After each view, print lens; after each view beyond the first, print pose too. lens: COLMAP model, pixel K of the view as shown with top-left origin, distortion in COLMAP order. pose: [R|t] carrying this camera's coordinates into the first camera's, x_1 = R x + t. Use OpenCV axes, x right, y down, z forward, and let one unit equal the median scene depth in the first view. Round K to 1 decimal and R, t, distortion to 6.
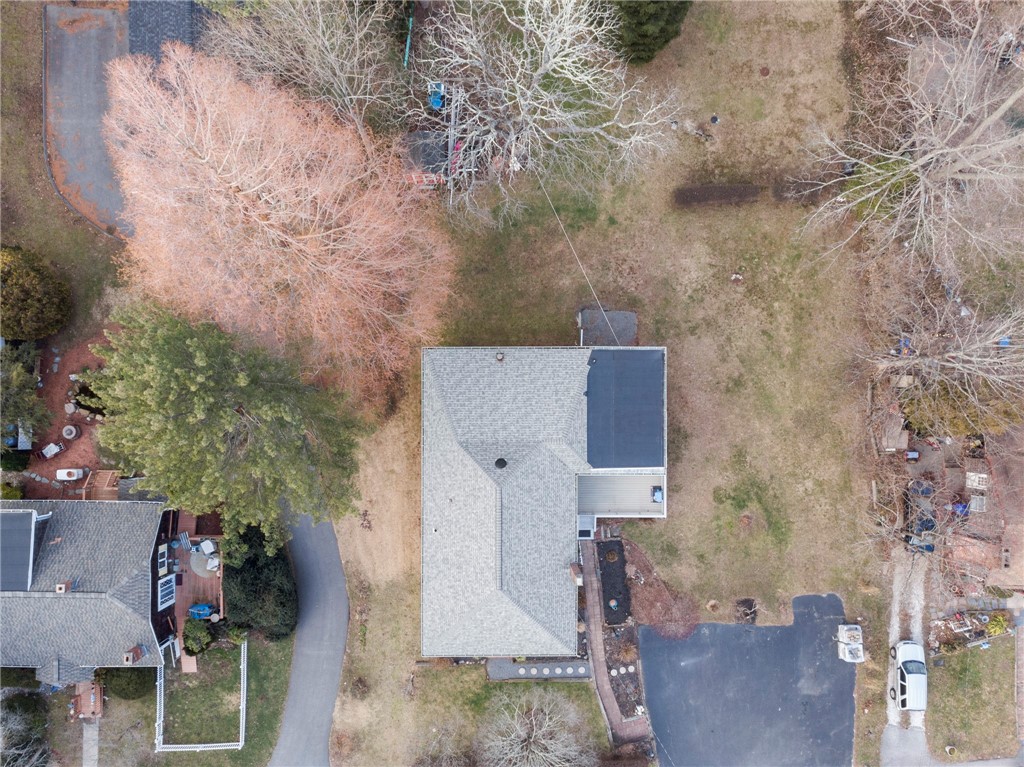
lens RADIAL K [[764.2, 0, 518.2], [0, 764.2, 419.5], [0, 0, 1]] dist [-0.007456, 0.026297]
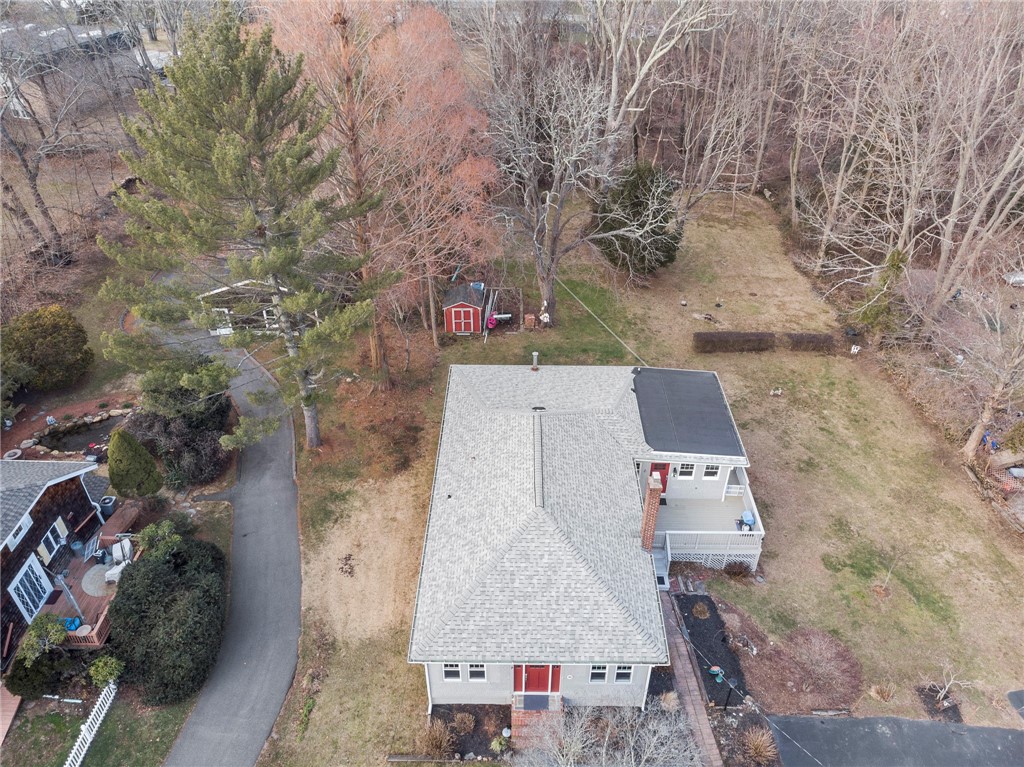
lens RADIAL K [[764.2, 0, 515.6], [0, 764.2, 381.6], [0, 0, 1]] dist [-0.007456, 0.026297]
pose [[0.999953, 0.004189, -0.008764, -0.035725], [-0.009586, 0.571414, -0.820606, 0.618559], [0.001571, 0.820651, 0.571427, 0.445514]]
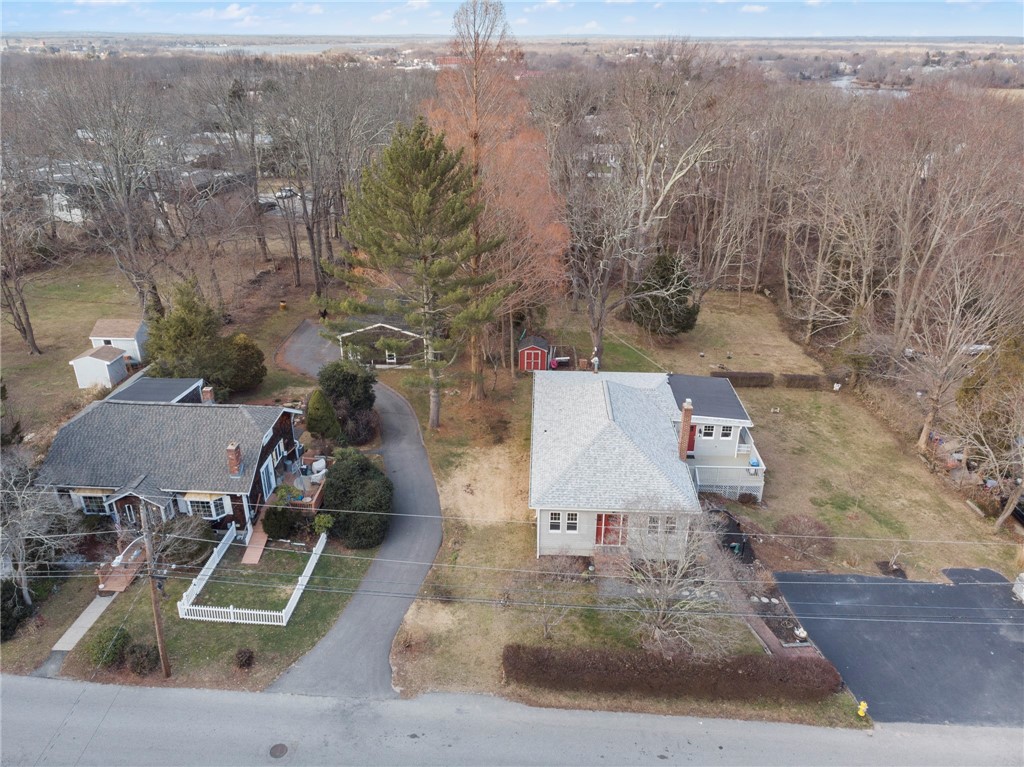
lens RADIAL K [[764.2, 0, 516.3], [0, 764.2, 375.8], [0, 0, 1]] dist [-0.007456, 0.026297]
pose [[0.999393, 0.015373, -0.031249, -0.106639], [-0.034773, 0.391150, -0.919670, 0.995832], [-0.001915, 0.920198, 0.391448, 0.462581]]
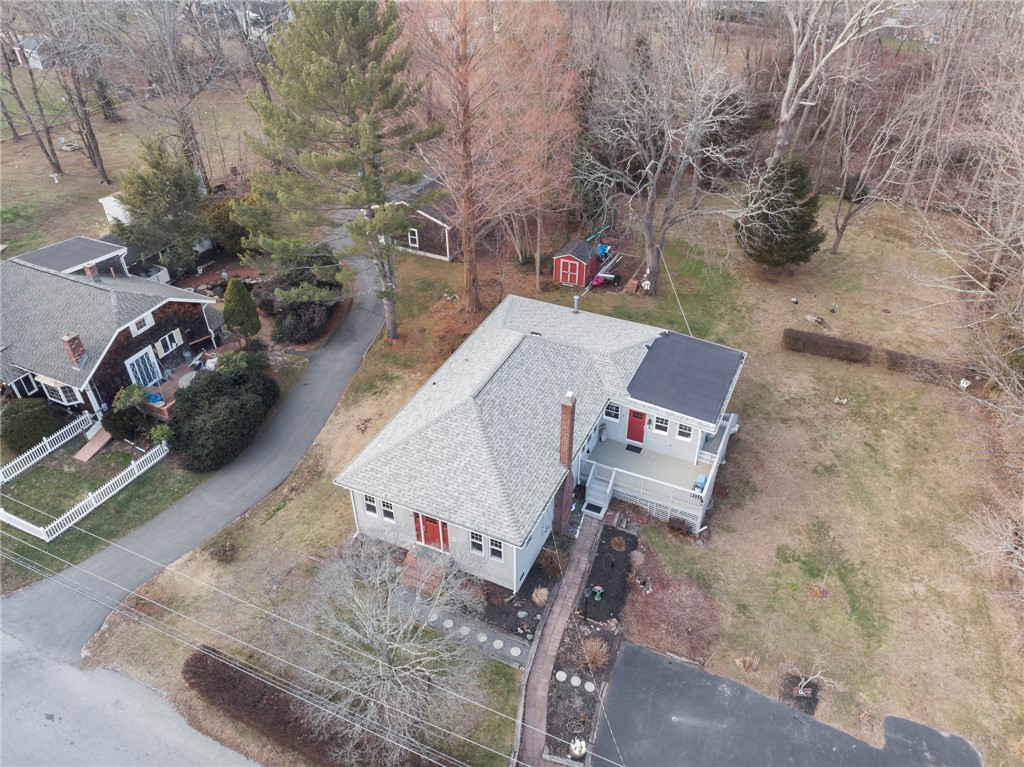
lens RADIAL K [[764.2, 0, 514.1], [0, 764.2, 378.7], [0, 0, 1]] dist [-0.007456, 0.026297]
pose [[0.907213, 0.239403, -0.345907, 0.246110], [-0.420668, 0.520011, -0.743389, 0.679590], [0.001906, 0.819924, 0.572469, 0.452174]]
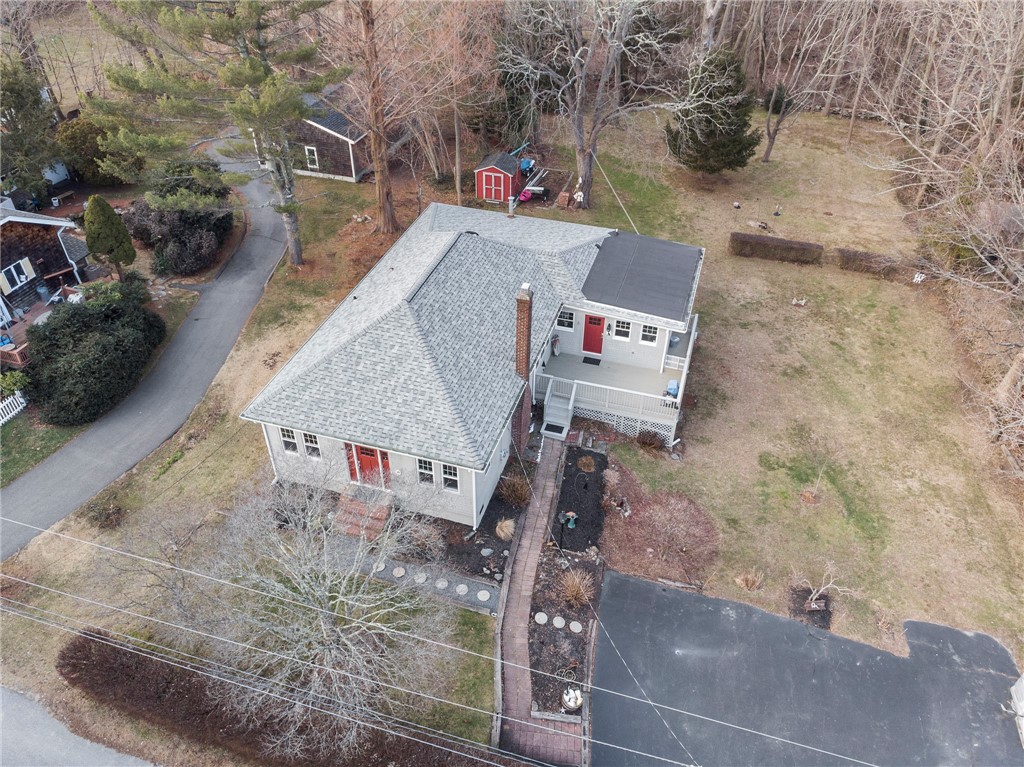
lens RADIAL K [[764.2, 0, 516.1], [0, 764.2, 379.9], [0, 0, 1]] dist [-0.007456, 0.026297]
pose [[0.956680, 0.185311, -0.224549, 0.194749], [-0.290902, 0.577268, -0.762979, 0.635897], [-0.011763, 0.795249, 0.606169, 0.561097]]
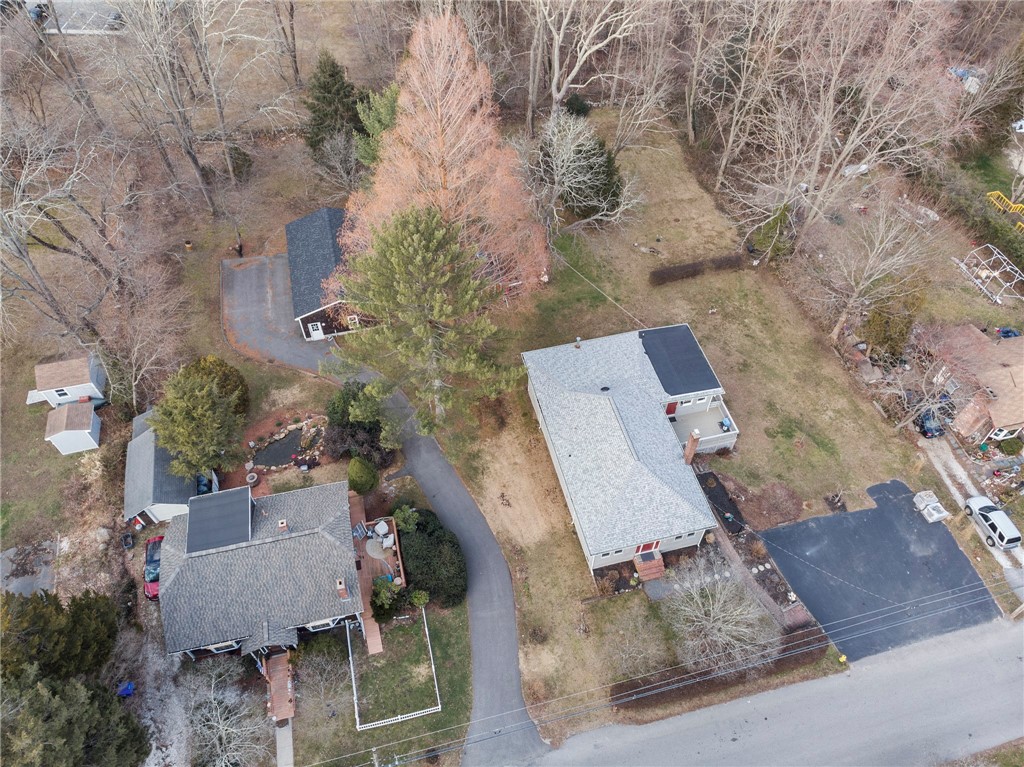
lens RADIAL K [[764.2, 0, 517.1], [0, 764.2, 384.7], [0, 0, 1]] dist [-0.007456, 0.026297]
pose [[0.968166, -0.195353, 0.156500, -0.328111], [0.250308, 0.752881, -0.608700, 0.715584], [0.001085, 0.628496, 0.777812, -0.029096]]
